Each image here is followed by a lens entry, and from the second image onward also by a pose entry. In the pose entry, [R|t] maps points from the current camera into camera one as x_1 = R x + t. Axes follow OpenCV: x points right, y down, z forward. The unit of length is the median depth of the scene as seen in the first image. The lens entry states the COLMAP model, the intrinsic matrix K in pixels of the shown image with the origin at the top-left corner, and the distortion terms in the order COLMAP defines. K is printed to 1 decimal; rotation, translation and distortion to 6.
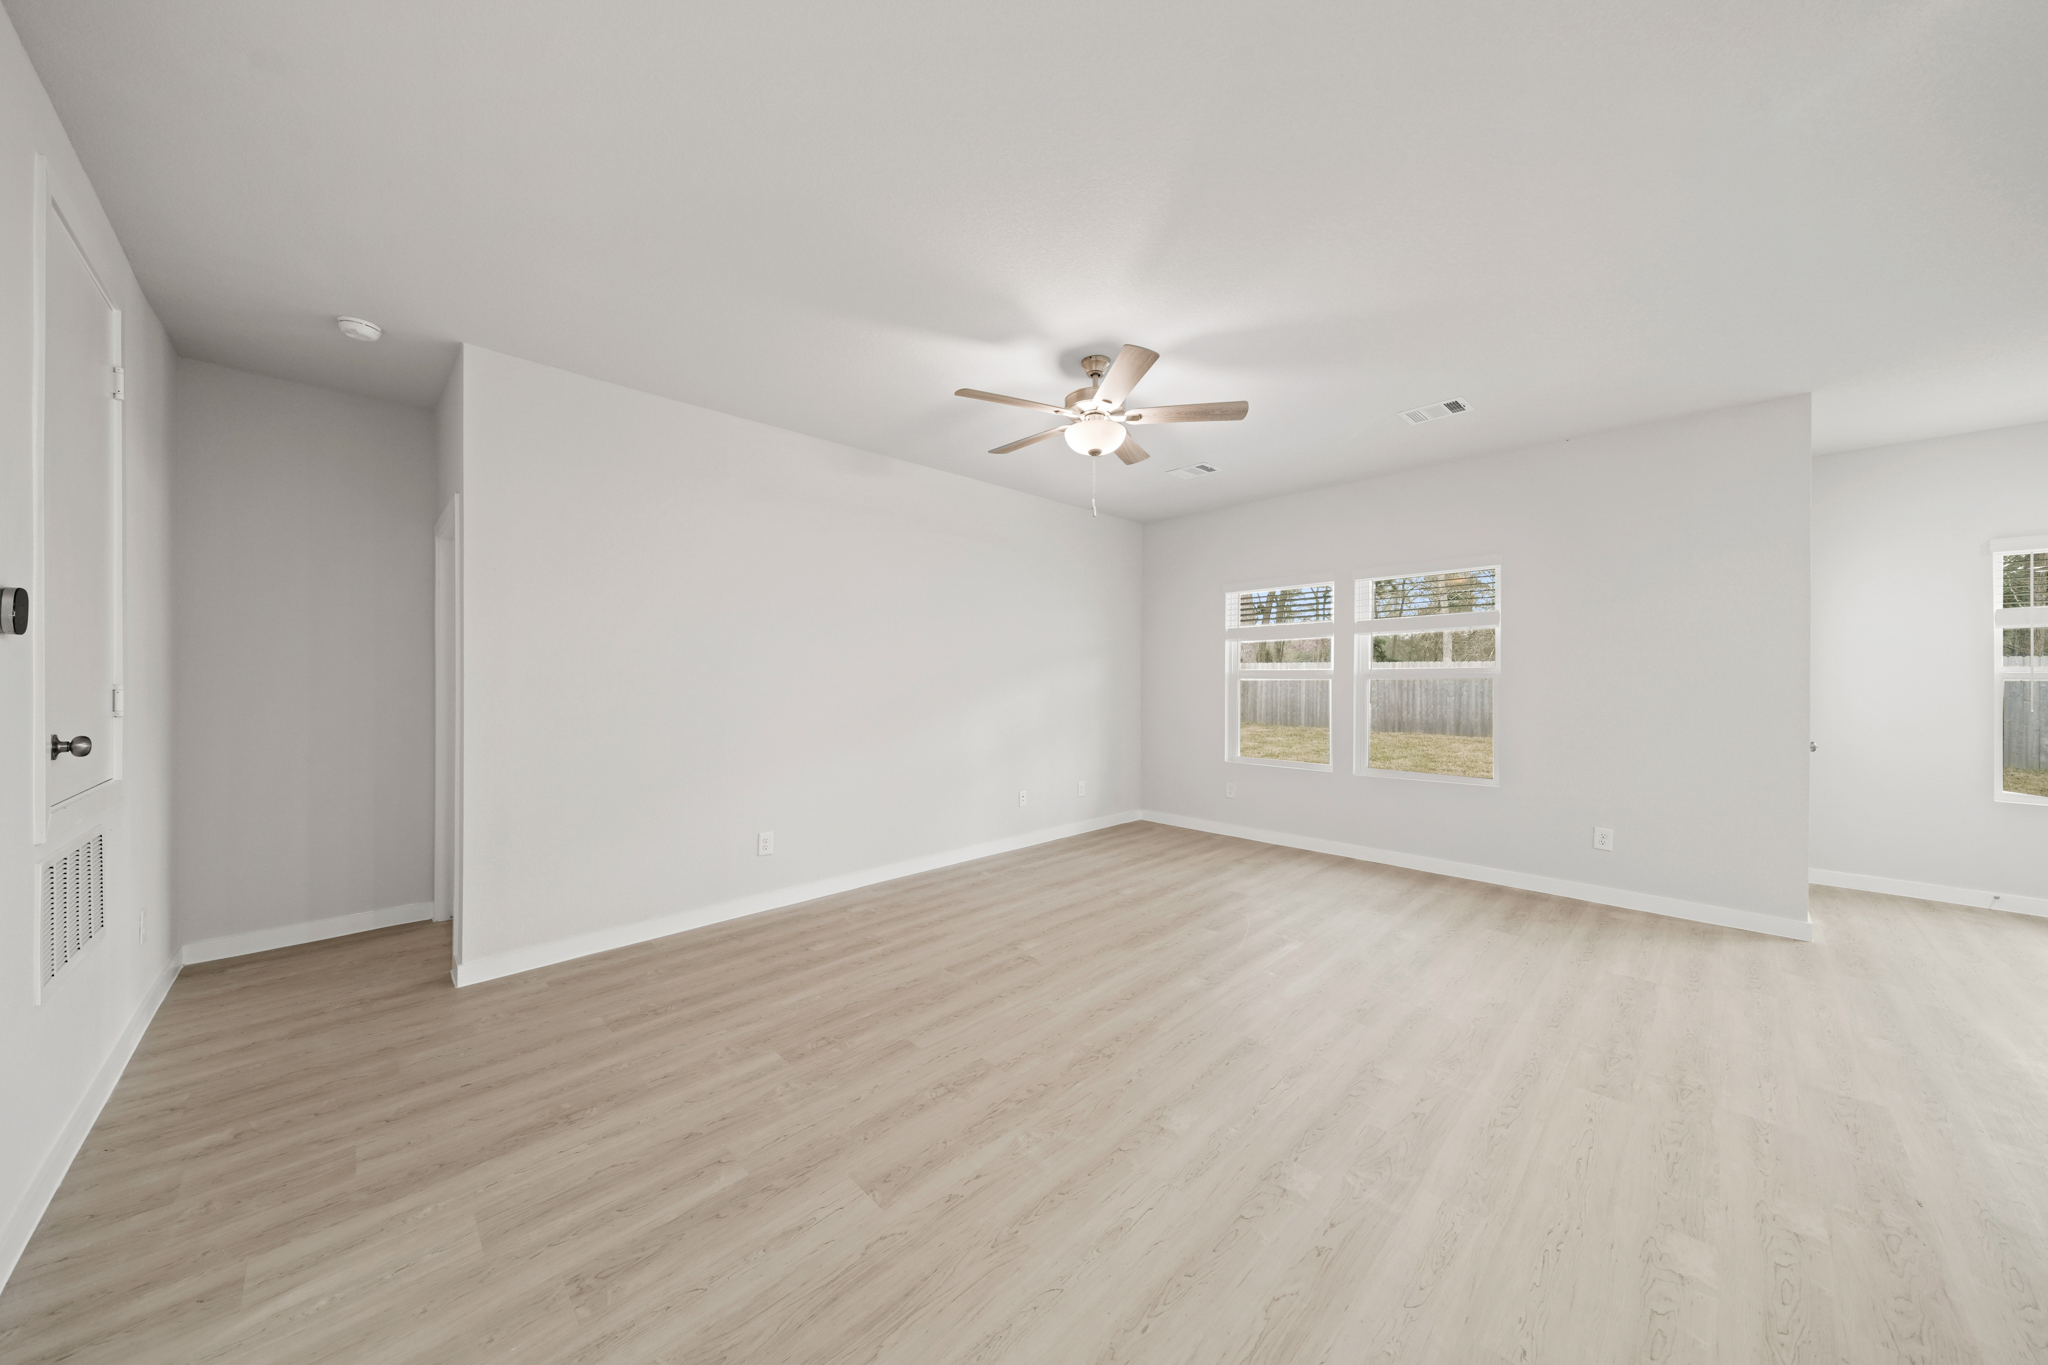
lens RADIAL K [[708.8, 0, 1019.5], [0, 708.8, 681.4], [0, 0, 1]] dist [0.000735, 0.000558]
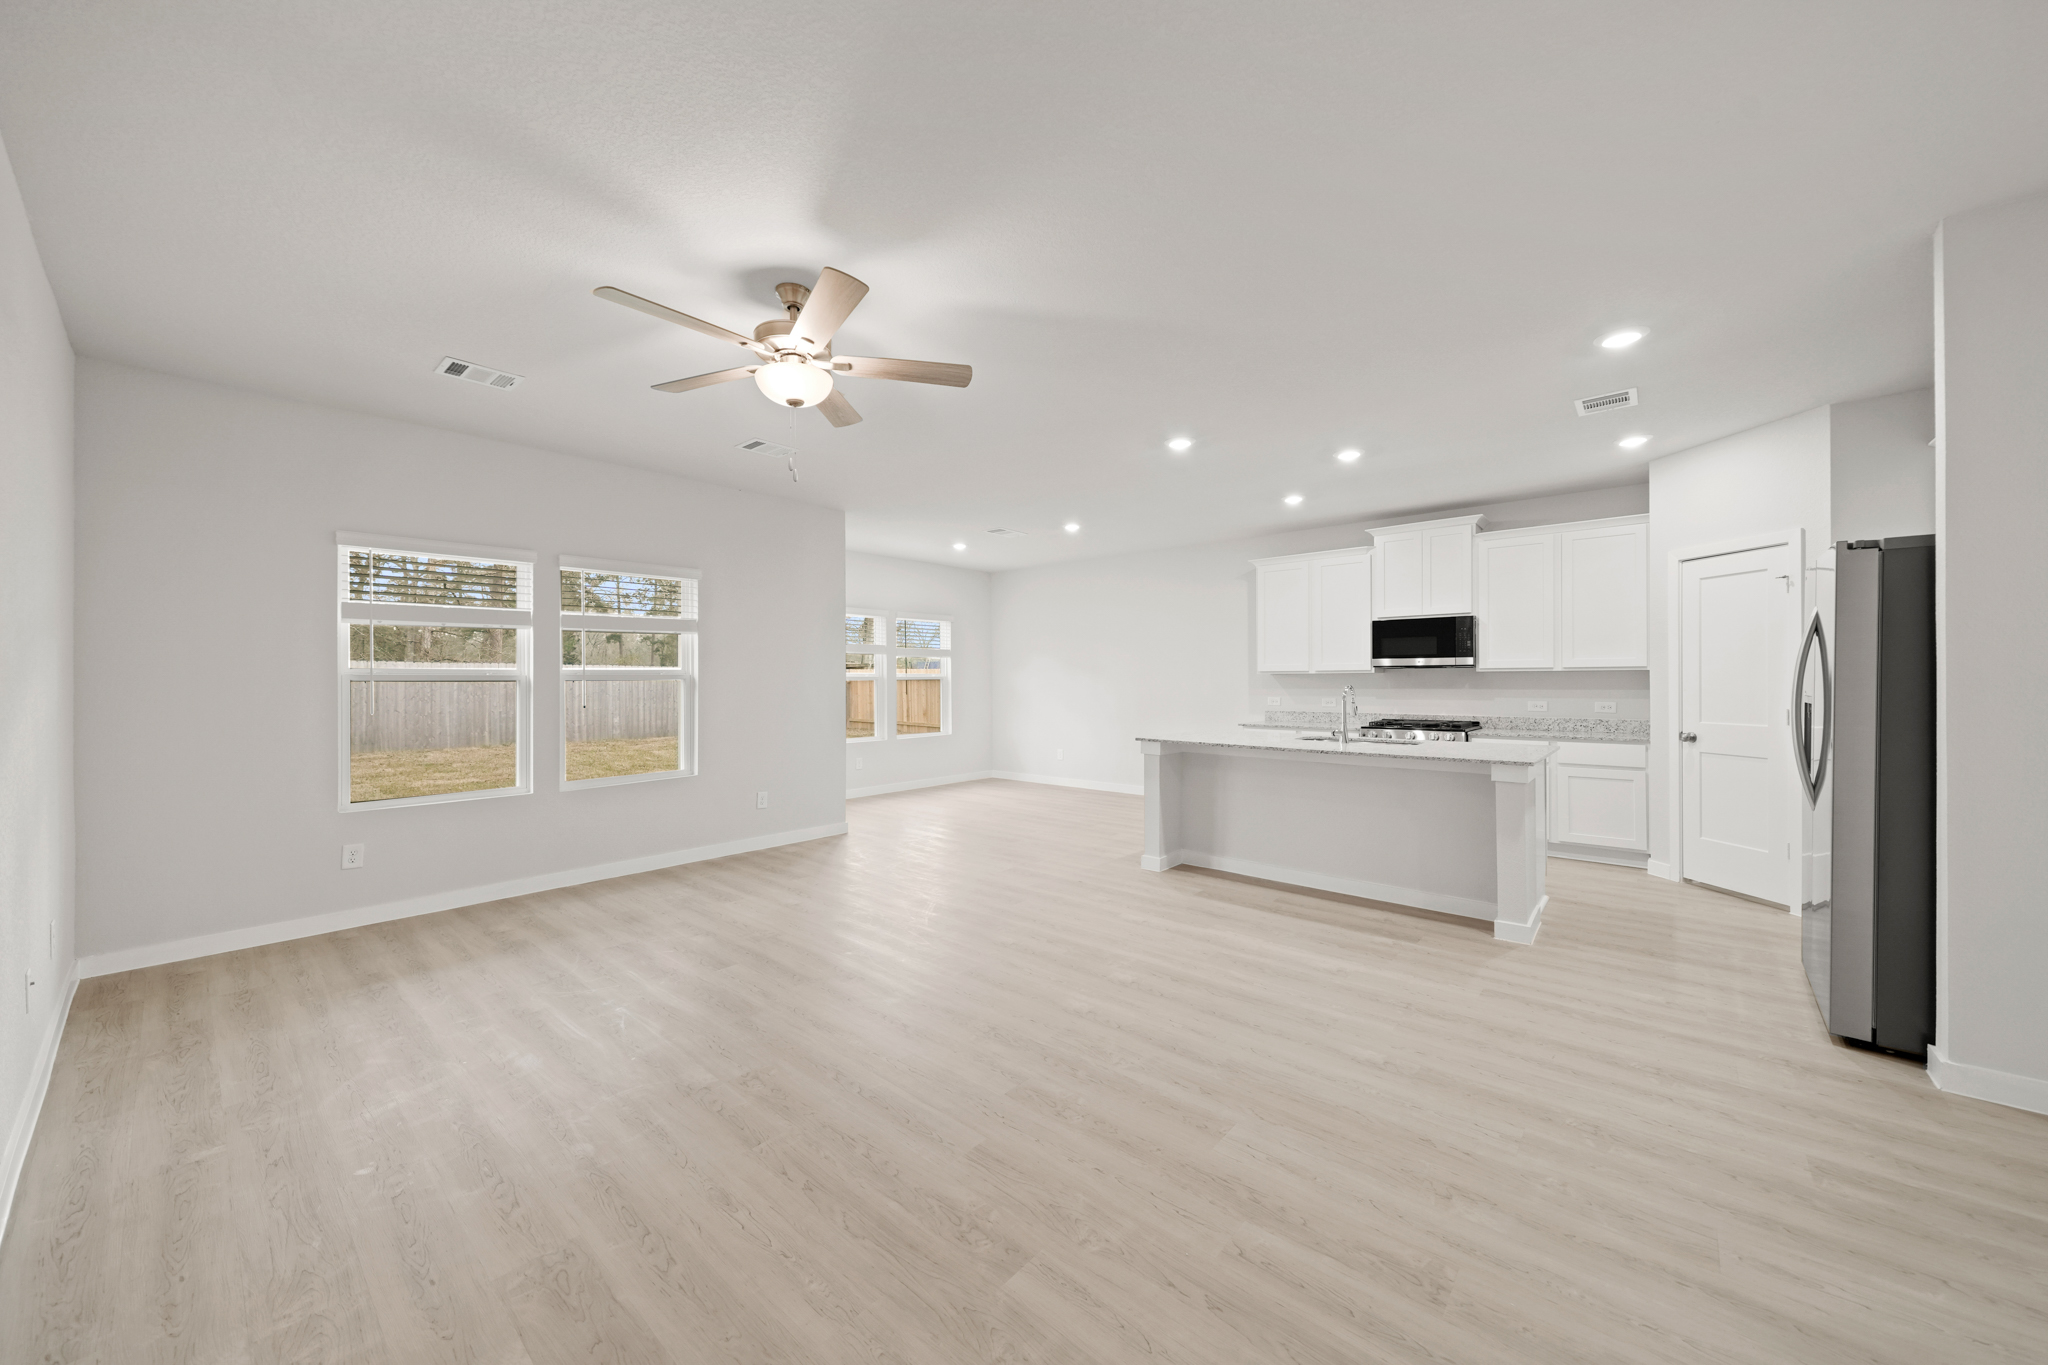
lens RADIAL K [[753.8, 0, 1021.4], [0, 753.8, 681.6], [0, 0, 1]] dist [0.002727, -0.000102]
pose [[-0.108173, -0.006107, 0.994113, -1.054151], [0.007798, 0.999945, 0.006992, -0.011717], [-0.994102, 0.008508, -0.108119, 1.107766]]
